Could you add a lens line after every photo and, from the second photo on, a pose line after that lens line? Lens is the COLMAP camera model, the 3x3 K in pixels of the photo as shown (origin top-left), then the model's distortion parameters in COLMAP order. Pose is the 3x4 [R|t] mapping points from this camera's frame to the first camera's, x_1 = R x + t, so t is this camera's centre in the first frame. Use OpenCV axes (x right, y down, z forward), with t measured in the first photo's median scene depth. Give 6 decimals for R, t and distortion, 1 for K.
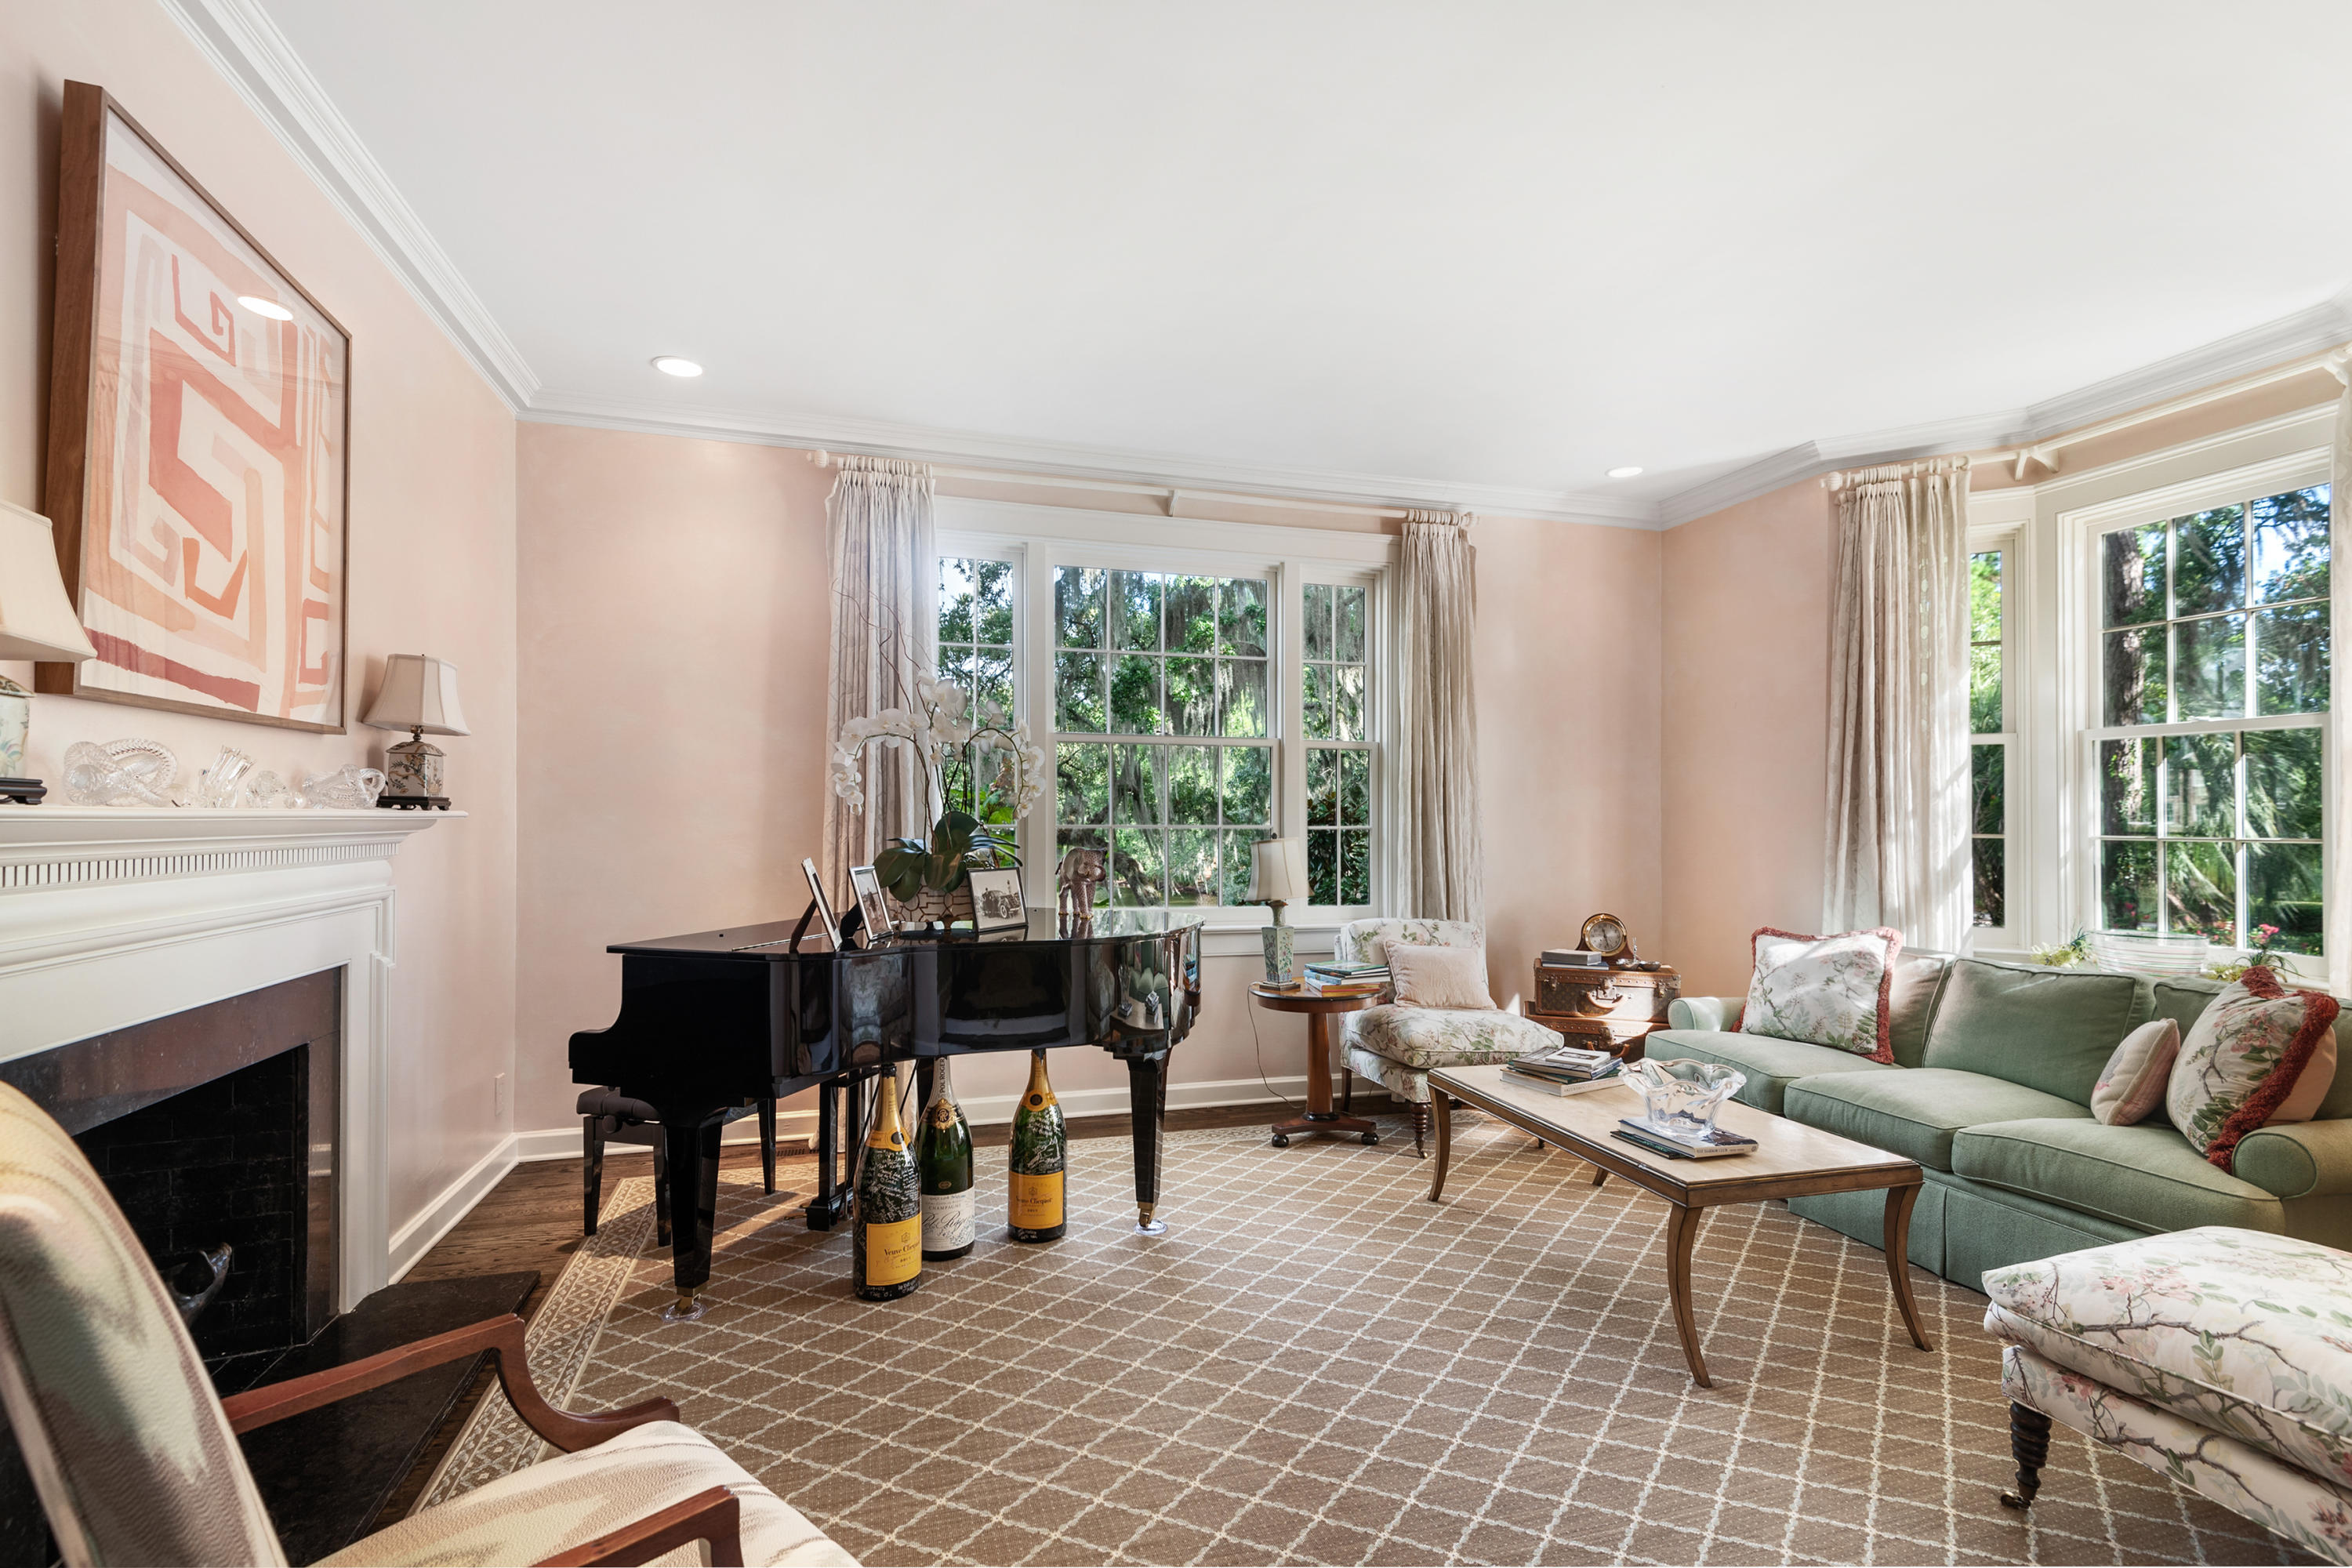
lens RADIAL K [[1074.6, 0, 1189.6], [0, 1074.6, 809.0], [0, 0, 1]] dist [0.012717, -0.001375]
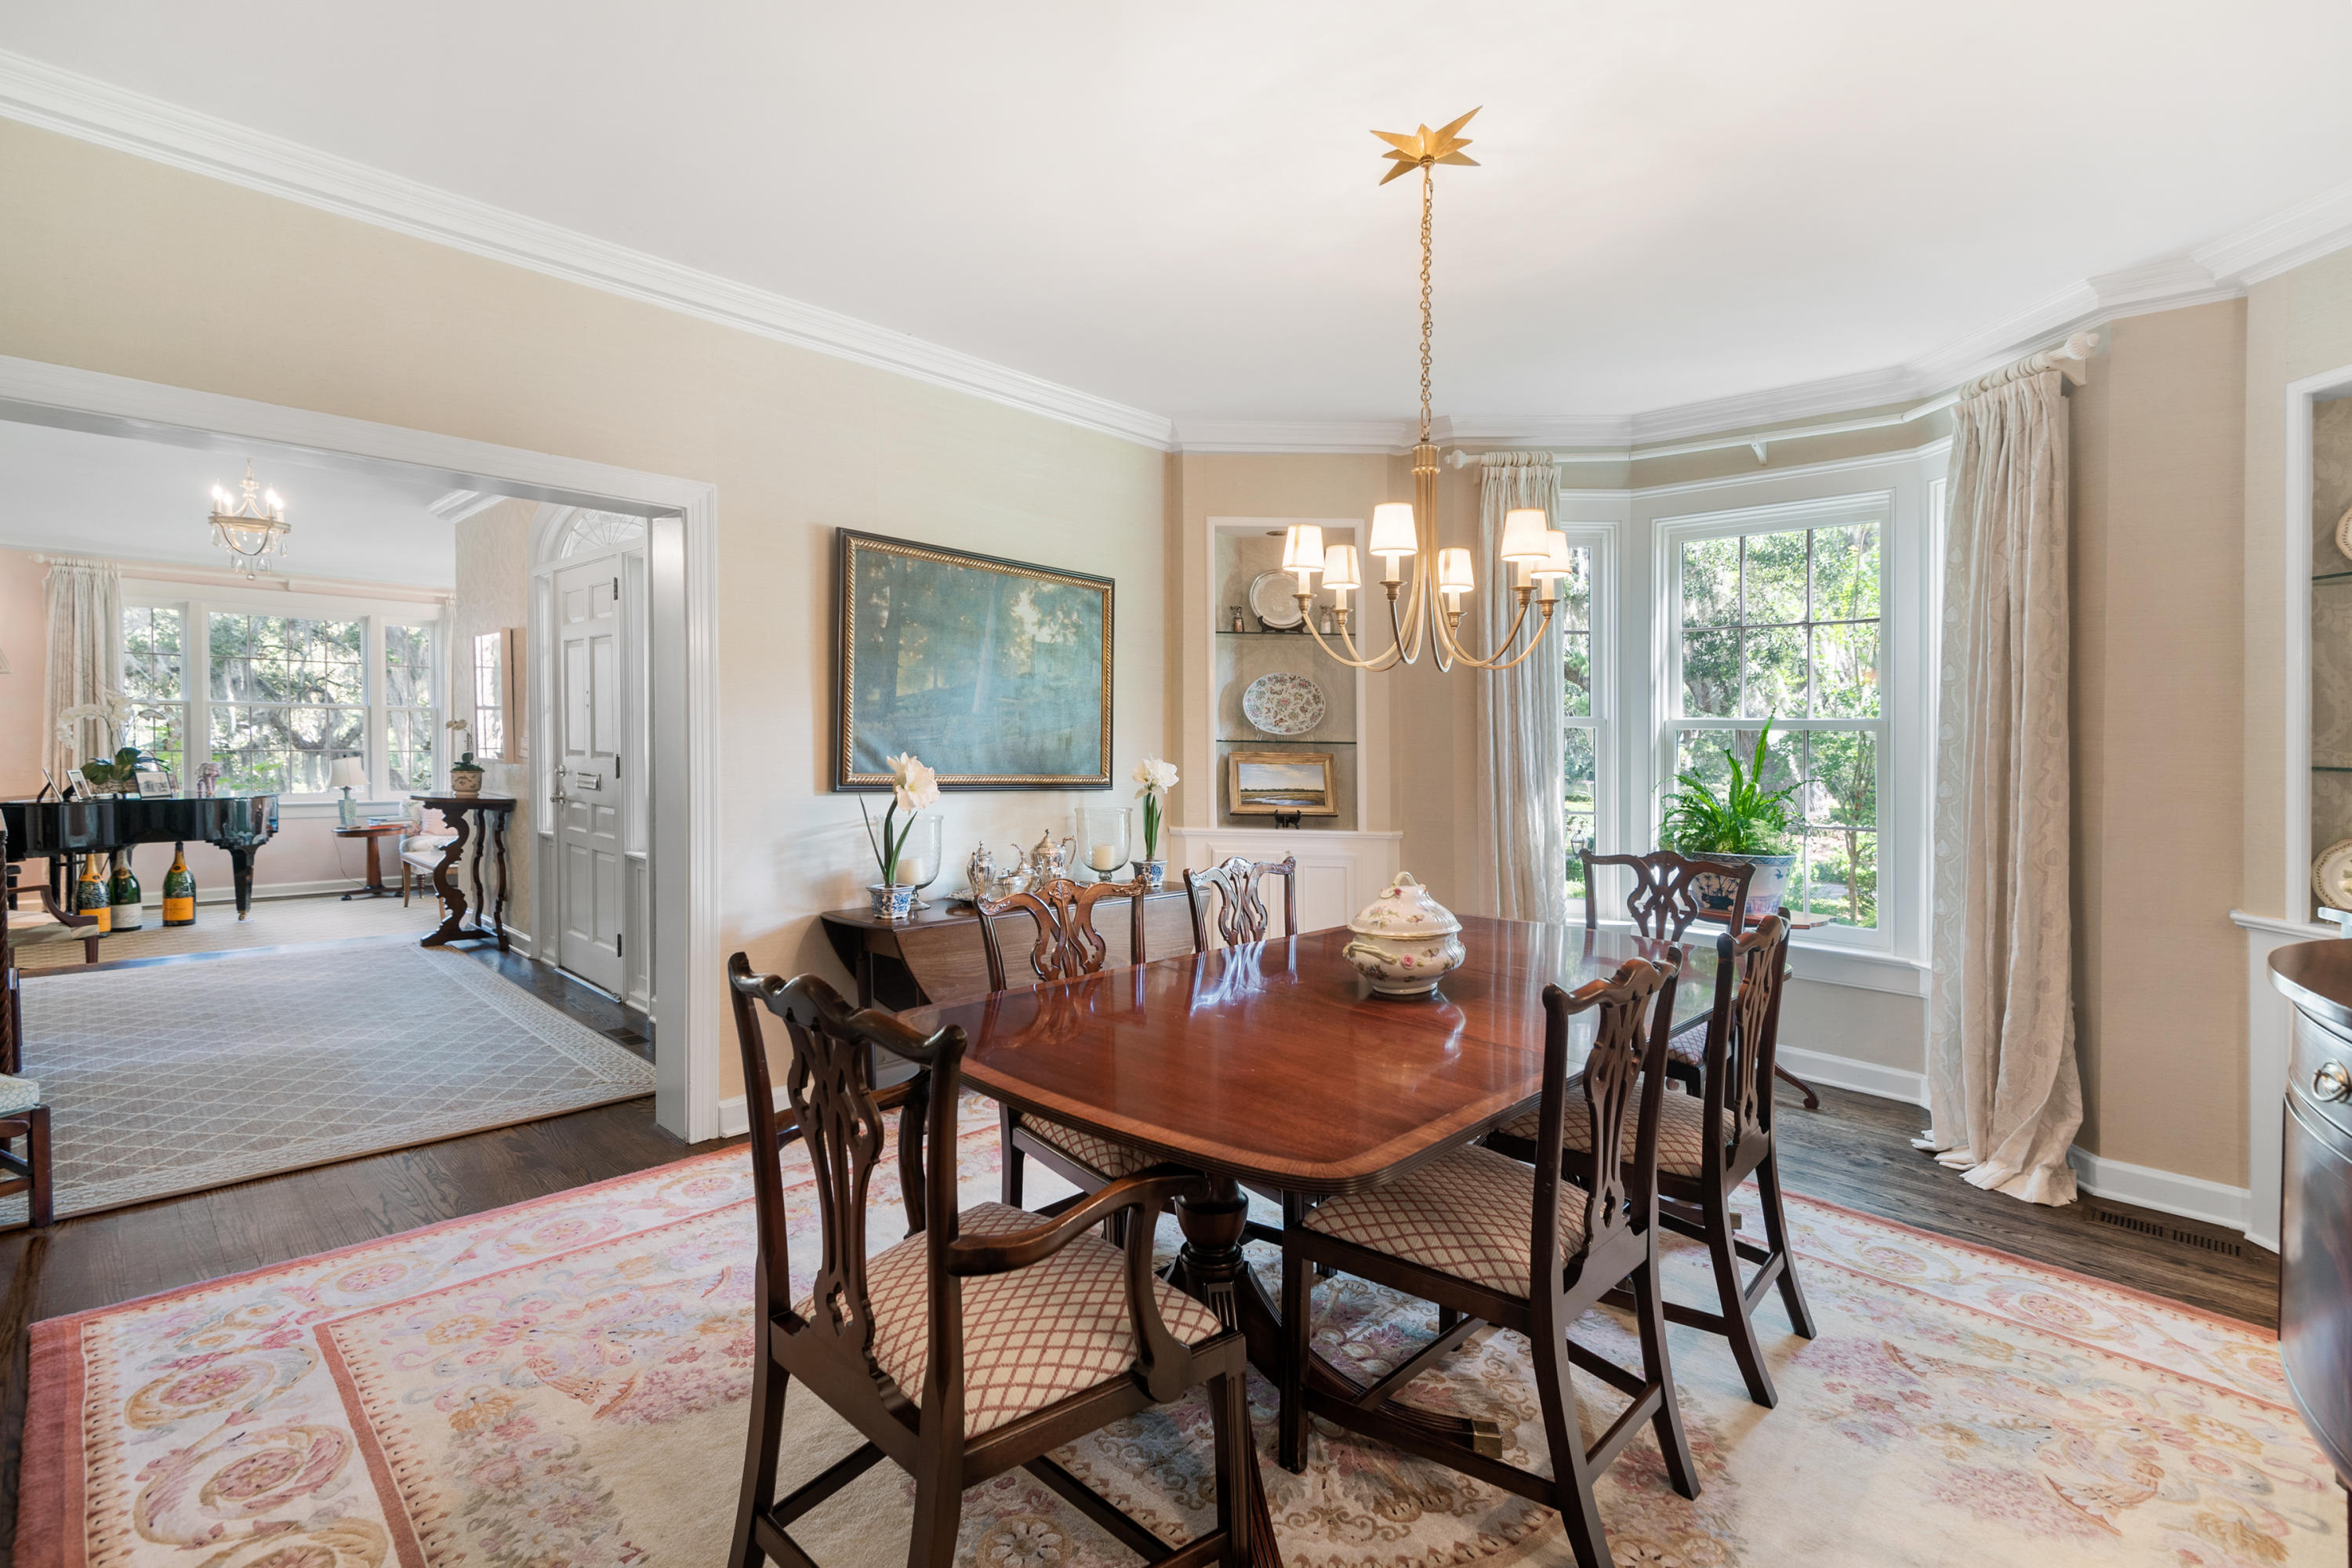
lens RADIAL K [[1074.6, 0, 1180.5], [0, 1074.6, 772.6], [0, 0, 1]] dist [0.012717, -0.001375]
pose [[0.875579, -0.001070, 0.483073, 0.652047], [-0.021385, 0.998931, 0.040972, -0.088919], [-0.482601, -0.046205, 0.874621, -2.199820]]
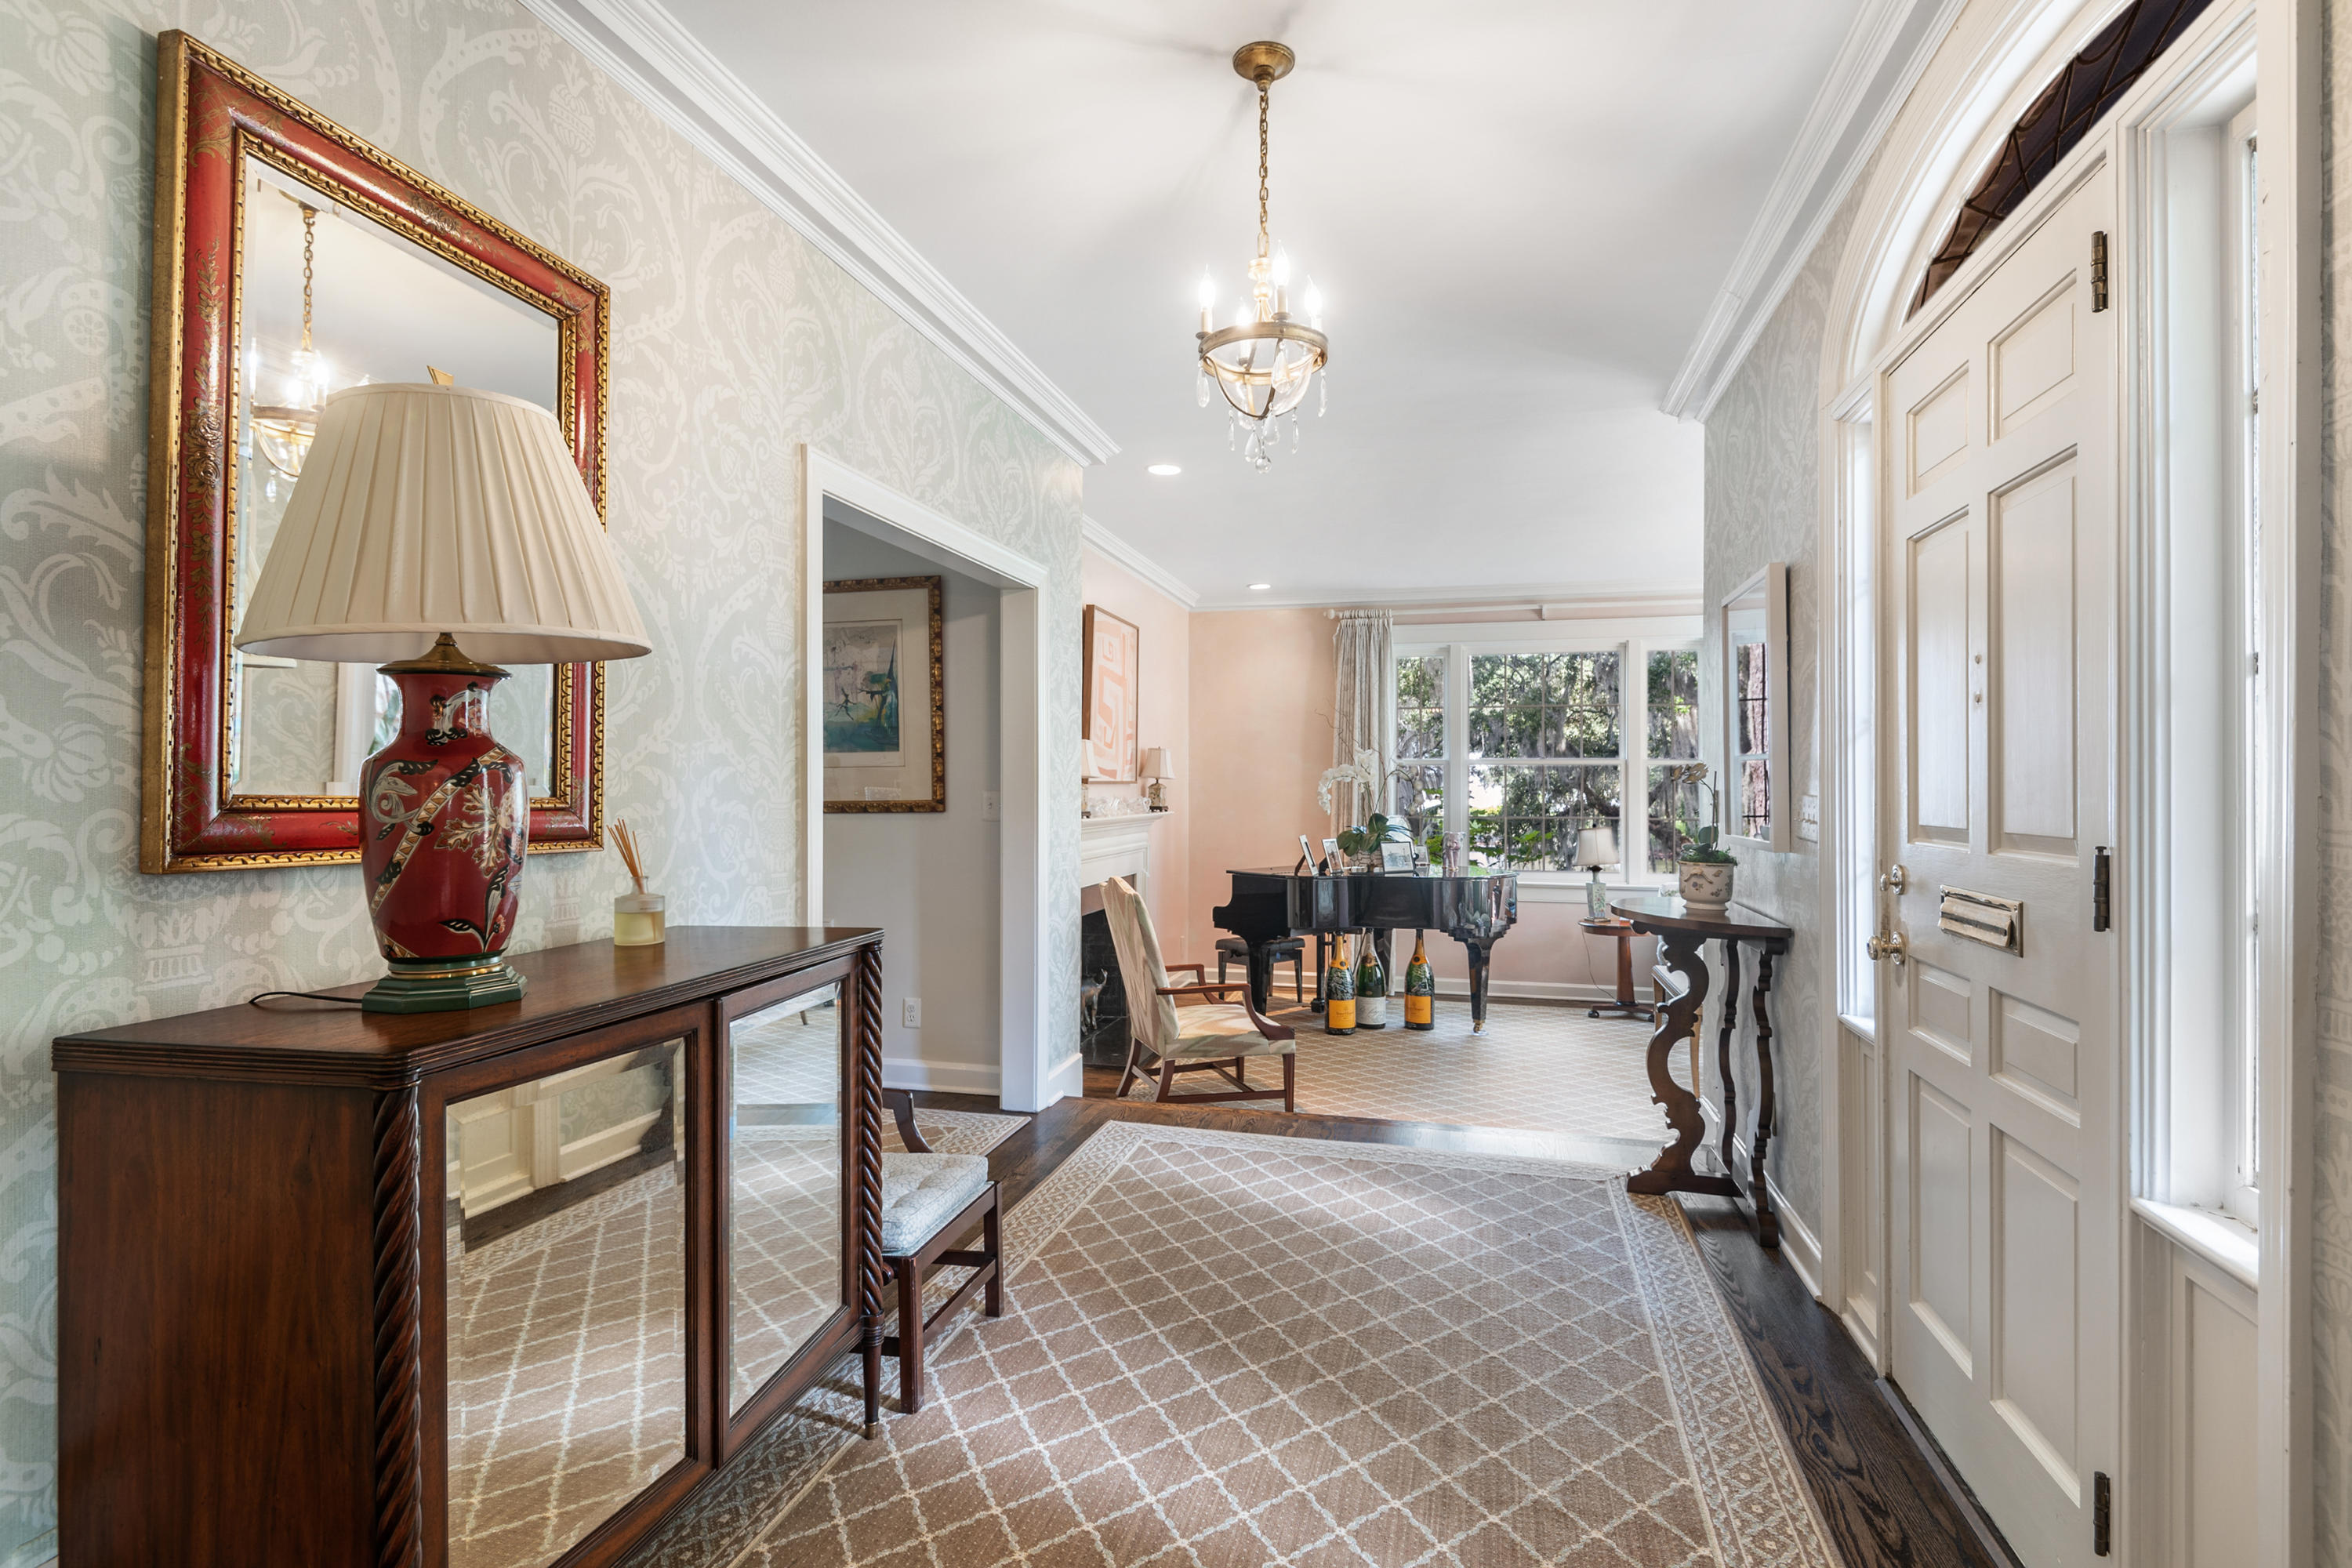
lens RADIAL K [[1175.9, 0, 1167.8], [0, 1175.9, 788.9], [0, 0, 1]] dist [-0.007114, -0.002005]
pose [[0.848069, 0.000406, -0.529886, 0.620898], [0.005465, 0.999940, 0.009514, -0.066539], [0.529858, -0.010964, 0.848016, -1.084430]]
